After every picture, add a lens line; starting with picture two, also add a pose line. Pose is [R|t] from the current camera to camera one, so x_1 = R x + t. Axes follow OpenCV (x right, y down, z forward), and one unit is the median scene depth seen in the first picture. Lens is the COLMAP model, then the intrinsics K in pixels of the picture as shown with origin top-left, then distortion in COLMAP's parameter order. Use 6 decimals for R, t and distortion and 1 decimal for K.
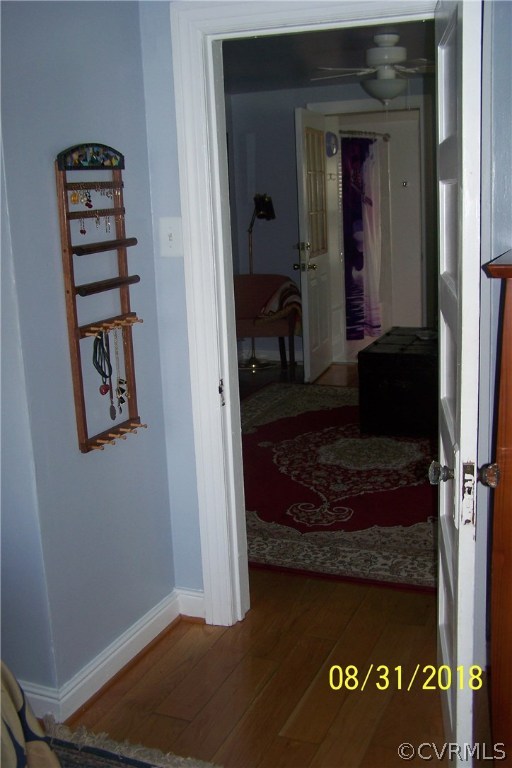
lens RADIAL K [[867.1, 0, 256.0], [0, 867.1, 384.0], [0, 0, 1]] dist [-0.149724, 0.006063]
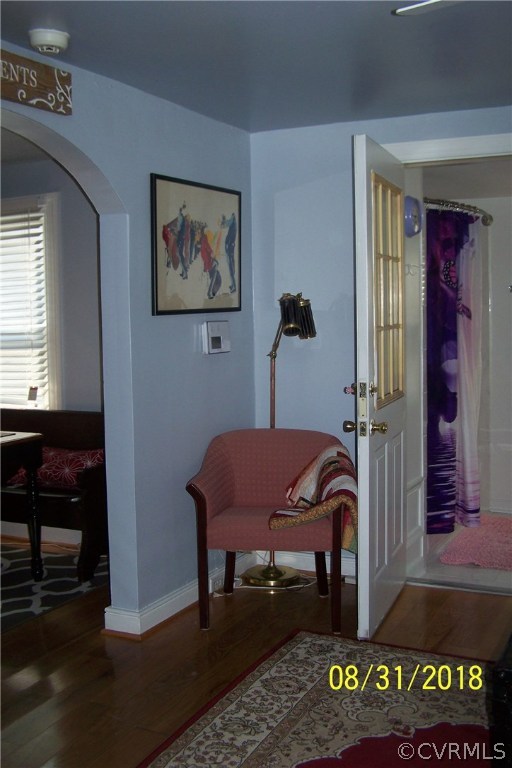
lens RADIAL K [[867.1, 0, 256.0], [0, 867.1, 384.0], [0, 0, 1]] dist [-0.149724, 0.006063]
pose [[0.997825, 0.032708, -0.057234, 0.015443], [-0.039587, 0.991553, -0.123512, -0.078558], [0.052710, 0.125509, 0.990691, 0.385594]]
